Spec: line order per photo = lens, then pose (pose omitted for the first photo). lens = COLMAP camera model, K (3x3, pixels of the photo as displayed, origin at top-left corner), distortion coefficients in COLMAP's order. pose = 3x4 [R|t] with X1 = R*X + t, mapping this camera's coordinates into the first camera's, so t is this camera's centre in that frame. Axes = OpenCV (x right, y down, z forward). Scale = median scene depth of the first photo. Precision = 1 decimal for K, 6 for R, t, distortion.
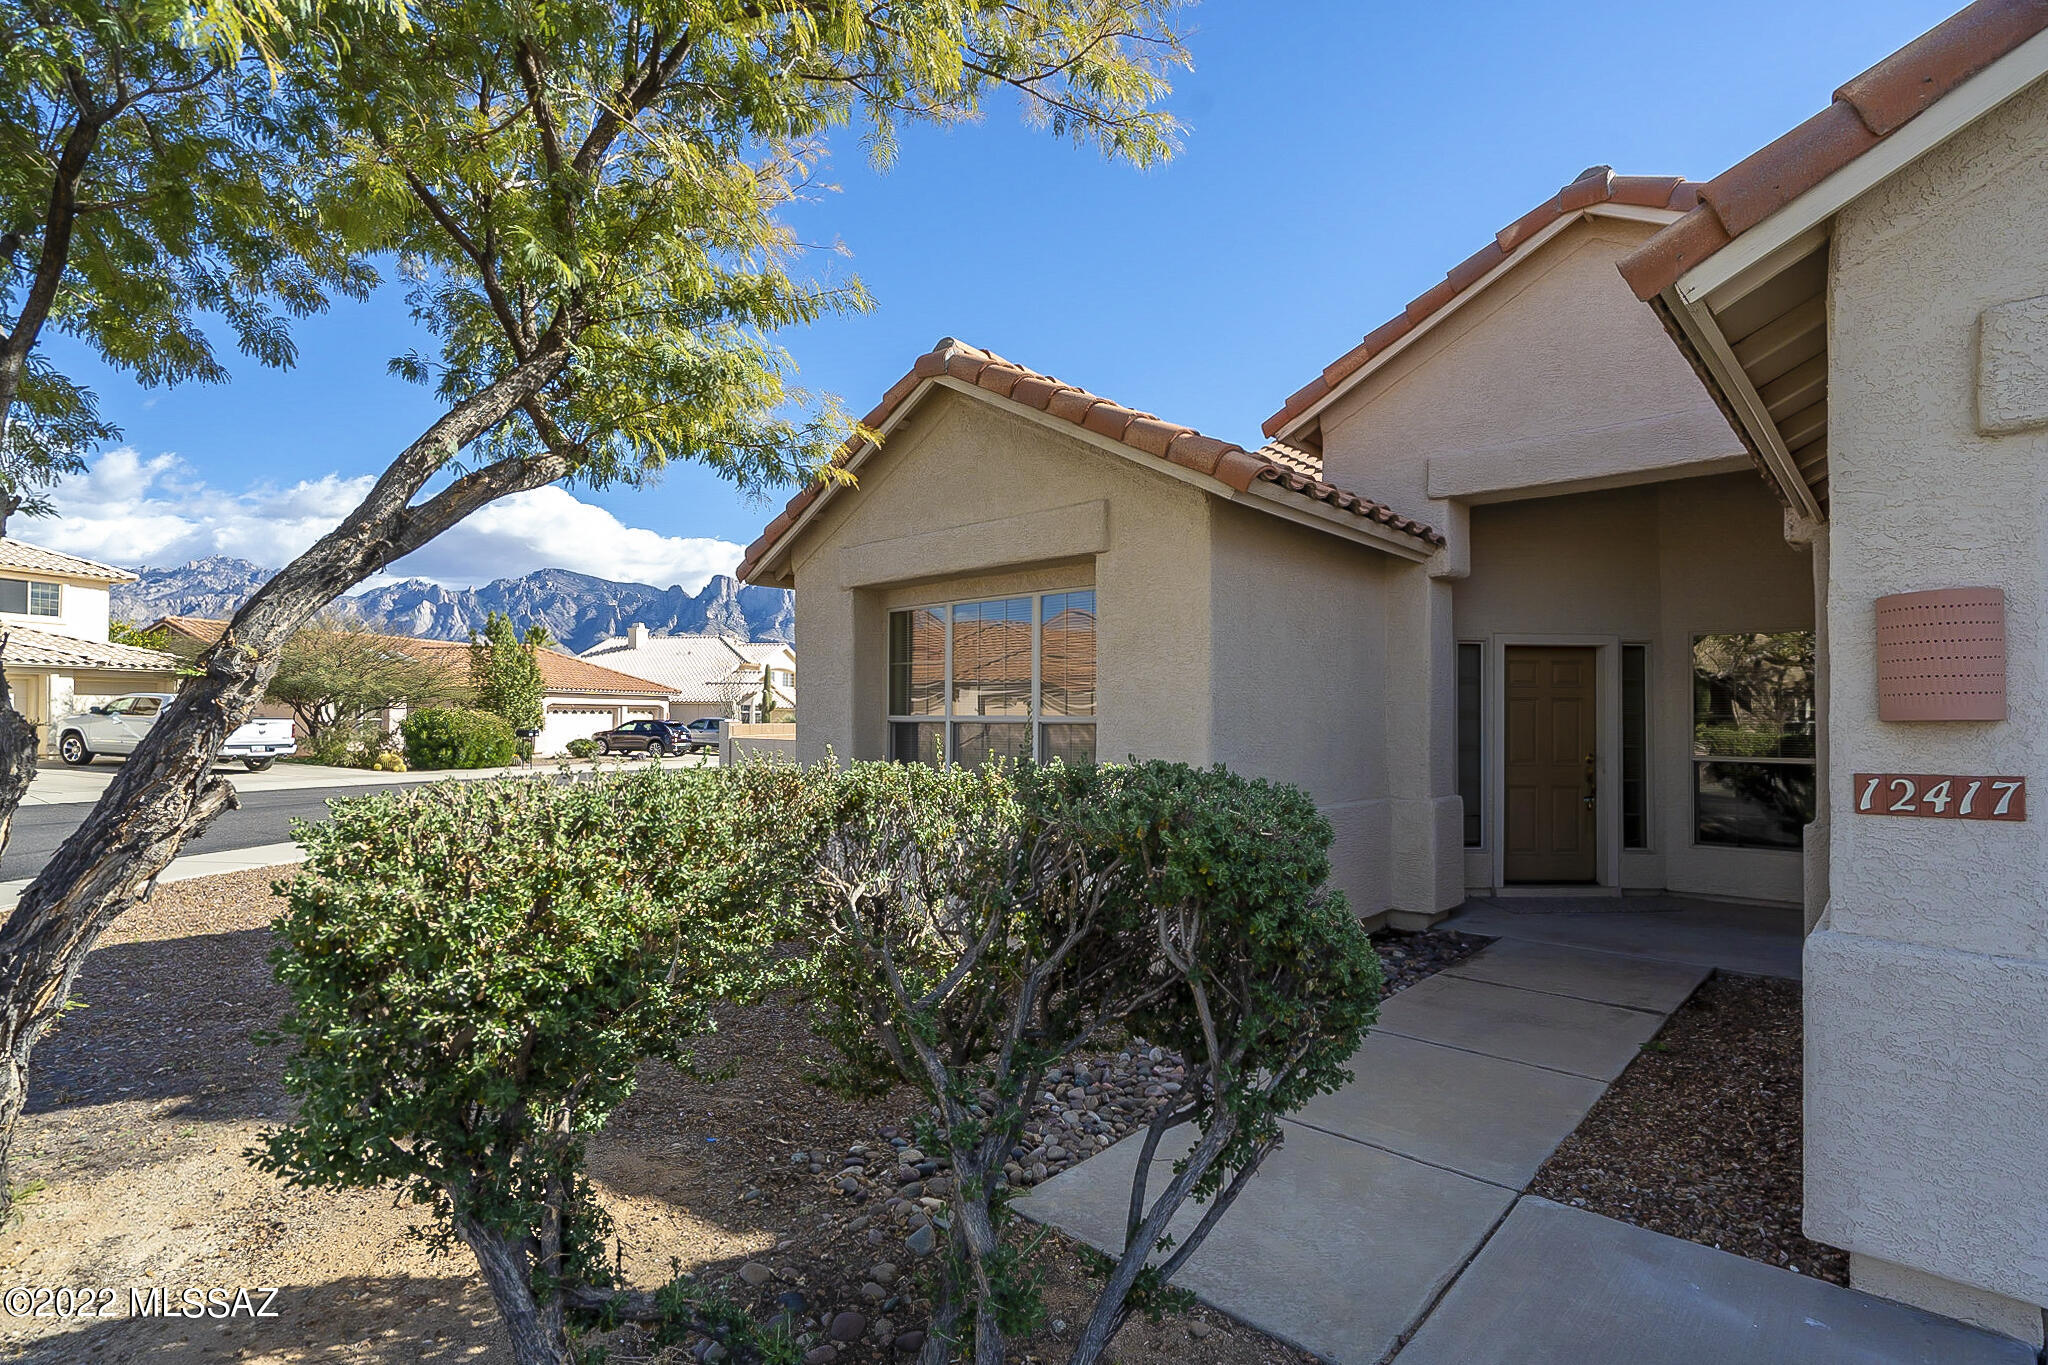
lens RADIAL K [[975.5, 0, 1023.8], [0, 975.5, 685.8], [0, 0, 1]] dist [0.004999, 0.003013]
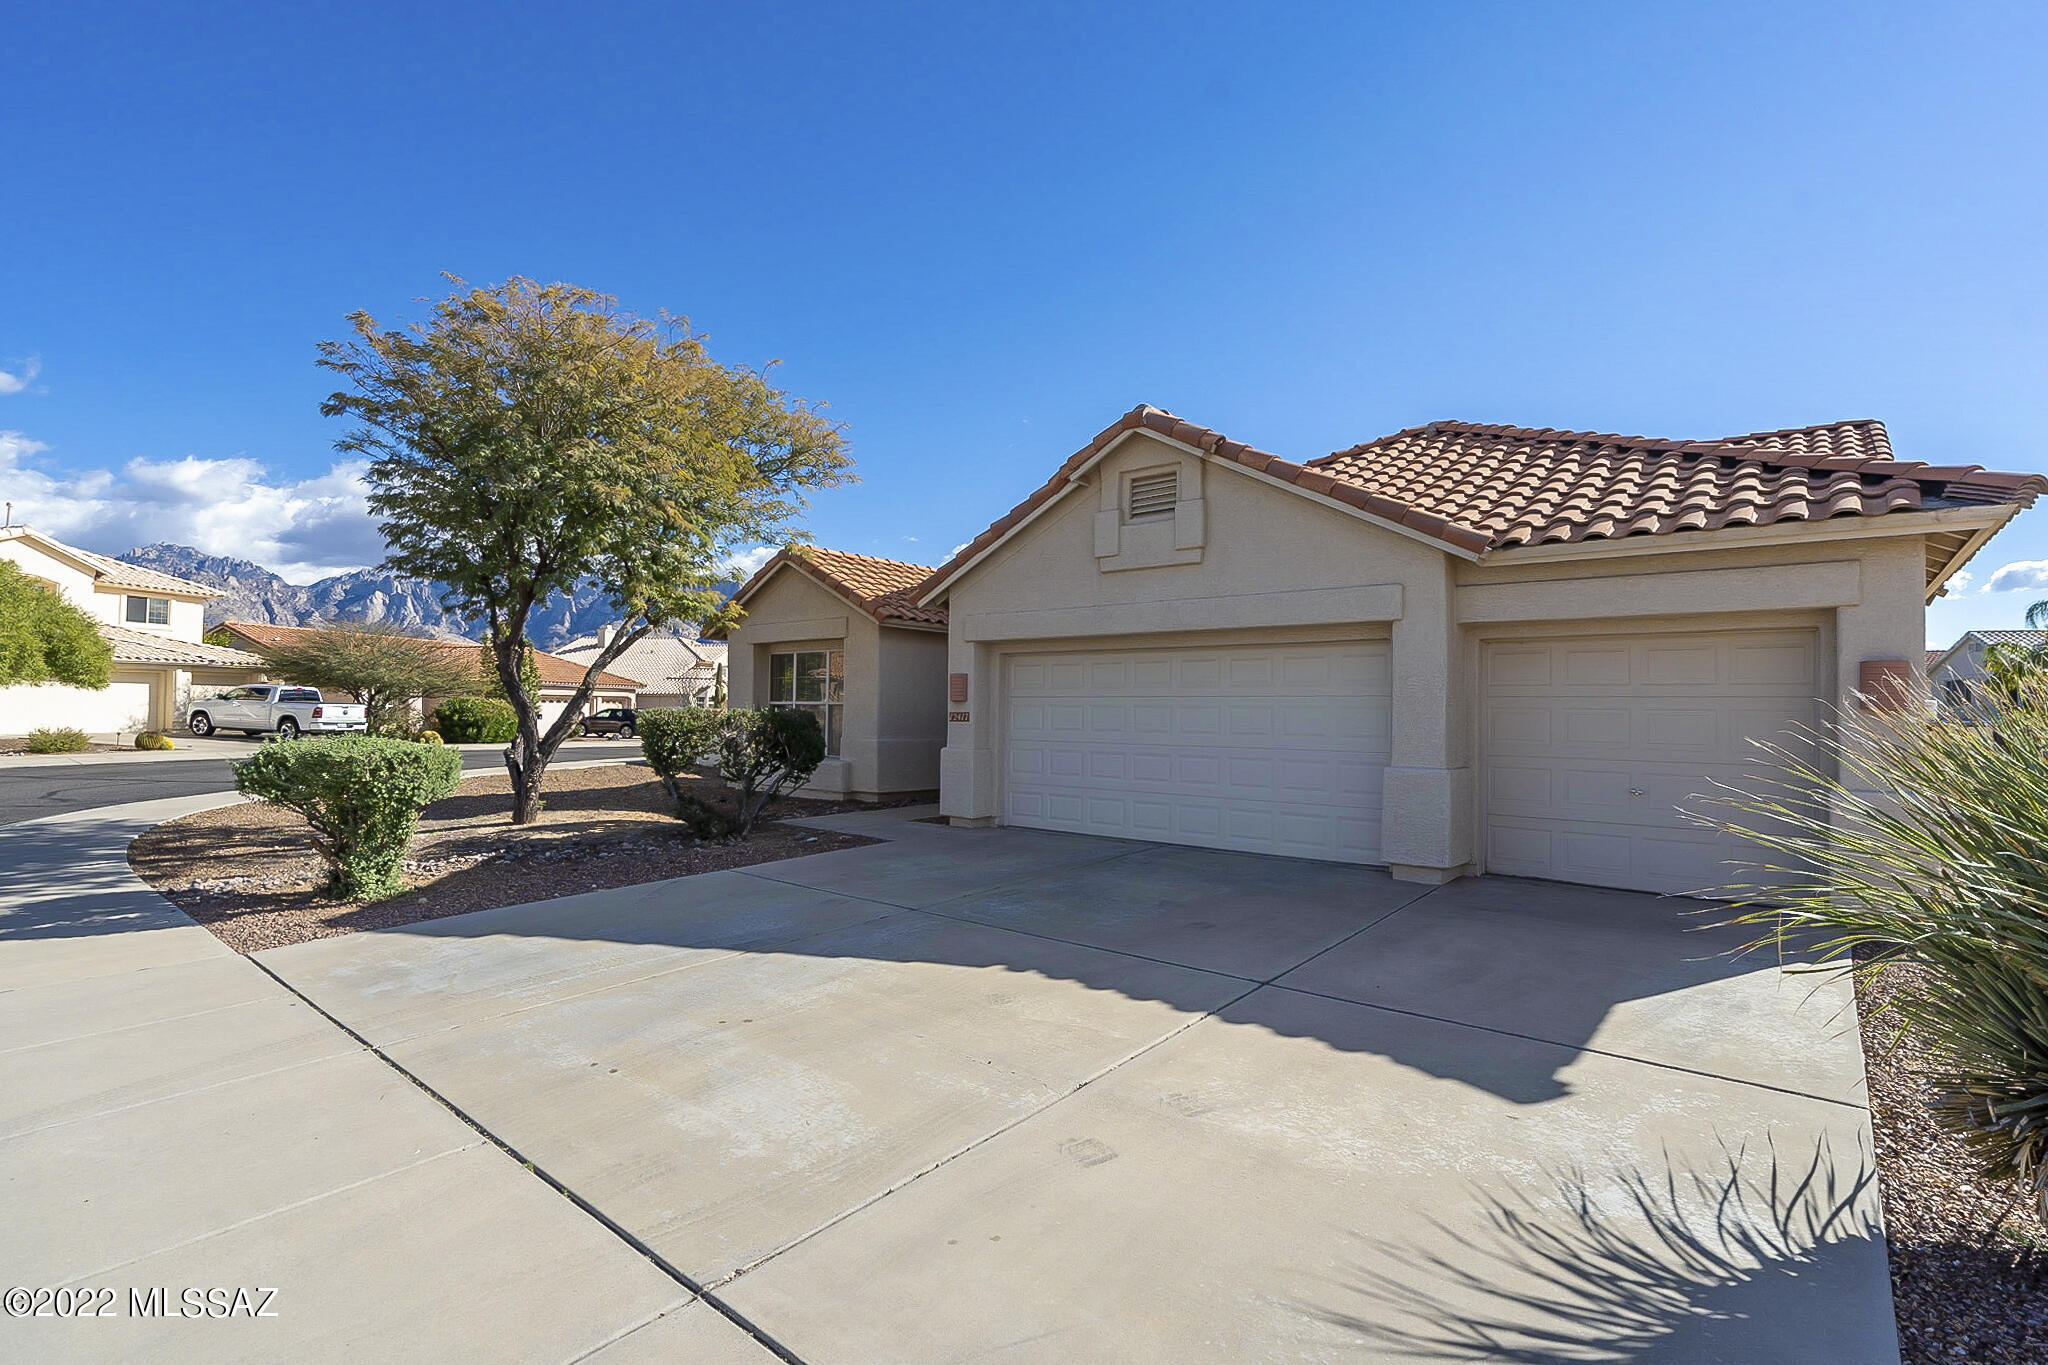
lens RADIAL K [[933.5, 0, 1024.5], [0, 933.5, 691.2], [0, 0, 1]] dist [-0.001859, 0.001205]
pose [[0.998329, 0.008430, 0.057163, 0.083804], [-0.009039, 0.999905, 0.010410, -0.005260], [-0.057070, -0.010910, 0.998311, -0.302576]]
